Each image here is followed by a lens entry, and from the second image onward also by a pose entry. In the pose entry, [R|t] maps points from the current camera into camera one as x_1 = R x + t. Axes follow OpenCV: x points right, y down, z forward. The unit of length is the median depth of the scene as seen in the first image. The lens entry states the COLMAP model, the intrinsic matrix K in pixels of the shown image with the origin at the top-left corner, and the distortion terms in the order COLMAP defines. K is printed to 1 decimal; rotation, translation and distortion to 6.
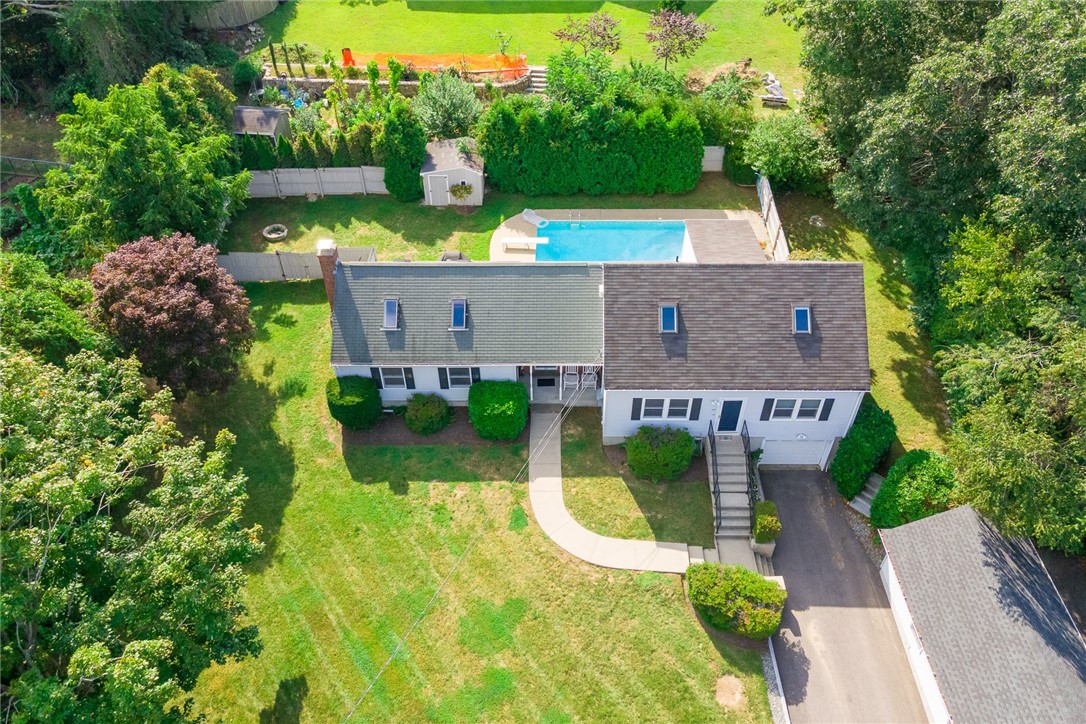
lens RADIAL K [[801.5, 0, 557.2], [0, 801.5, 292.7], [0, 0, 1]] dist [0.001736, 0.000901]
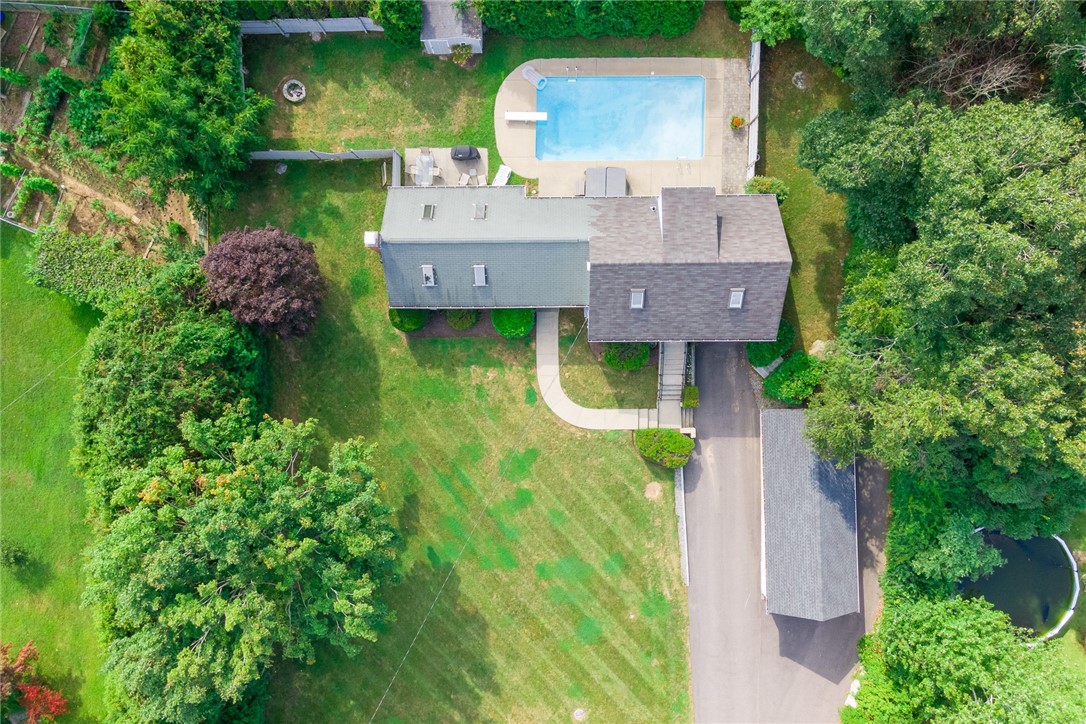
lens RADIAL K [[781.7, 0, 544.6], [0, 781.7, 356.6], [0, 0, 1]] dist [0.011351, 0.006267]
pose [[0.999782, -0.004373, -0.020420, 0.009096], [0.017981, 0.677517, 0.735288, -0.866599], [0.010619, -0.735494, 0.677448, 0.032396]]
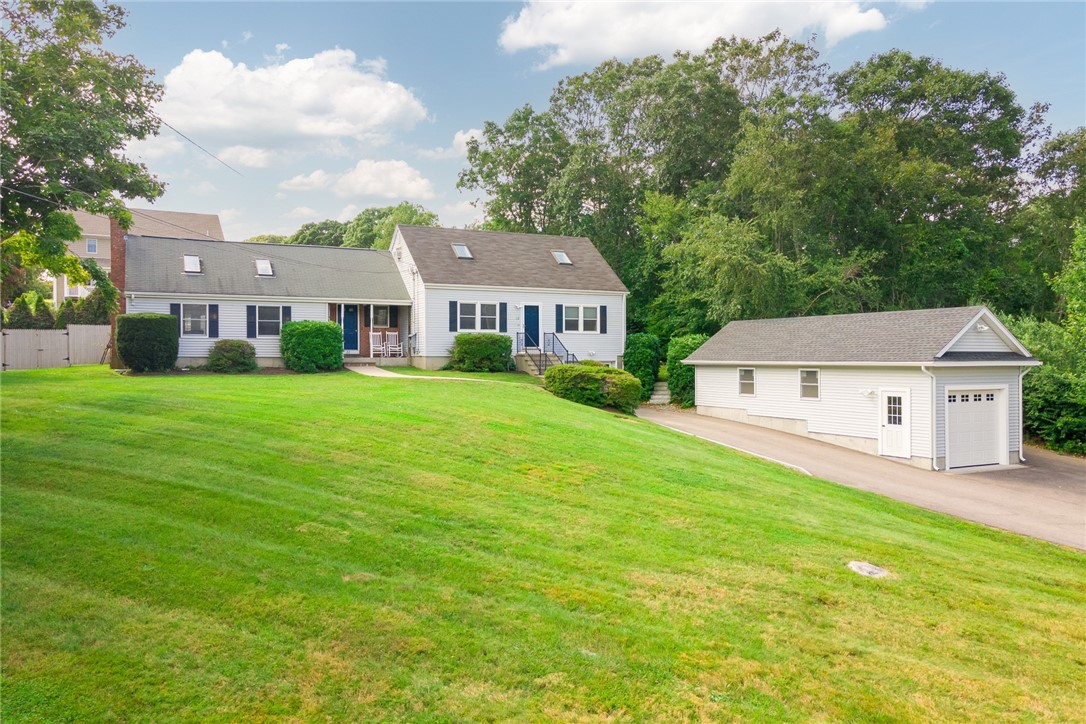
lens RADIAL K [[781.7, 0, 544.6], [0, 781.7, 356.6], [0, 0, 1]] dist [0.011351, 0.006267]
pose [[0.888068, -0.008308, 0.459637, -0.277852], [0.307908, 0.753183, -0.581298, 0.842284], [-0.341361, 0.657758, 0.671436, 0.288391]]
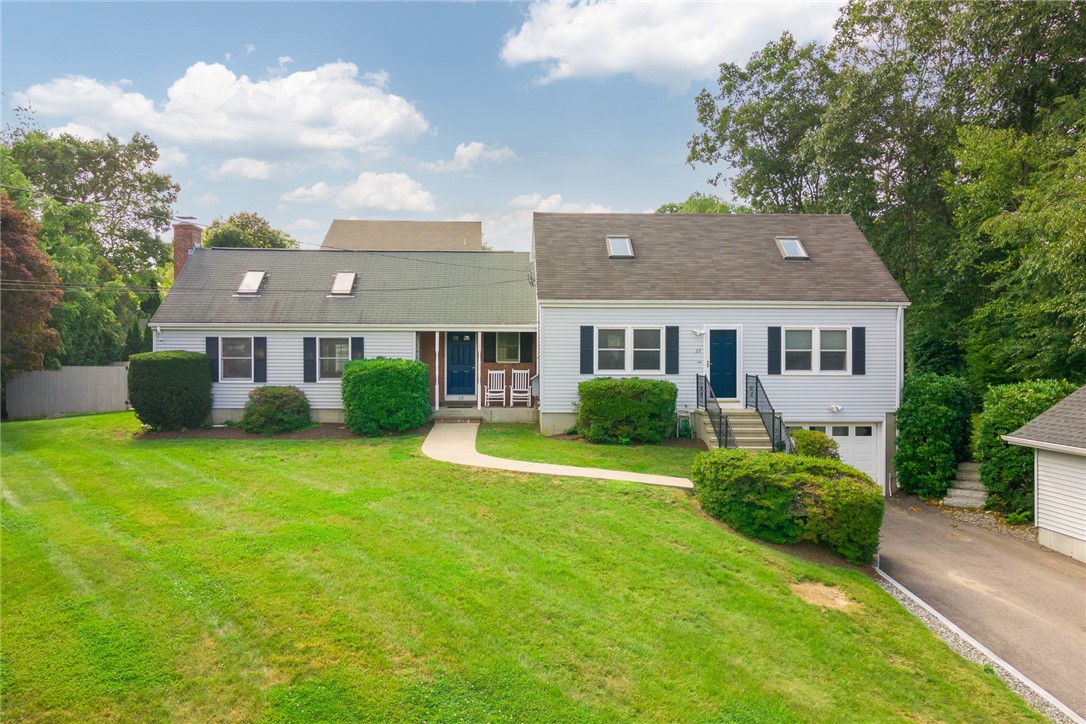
lens RADIAL K [[781.7, 0, 544.6], [0, 781.7, 356.6], [0, 0, 1]] dist [0.011351, 0.006267]
pose [[0.998832, -0.002563, 0.048250, 0.031082], [0.033605, 0.754372, -0.655586, 0.590985], [-0.034719, 0.656442, 0.753577, 0.504404]]
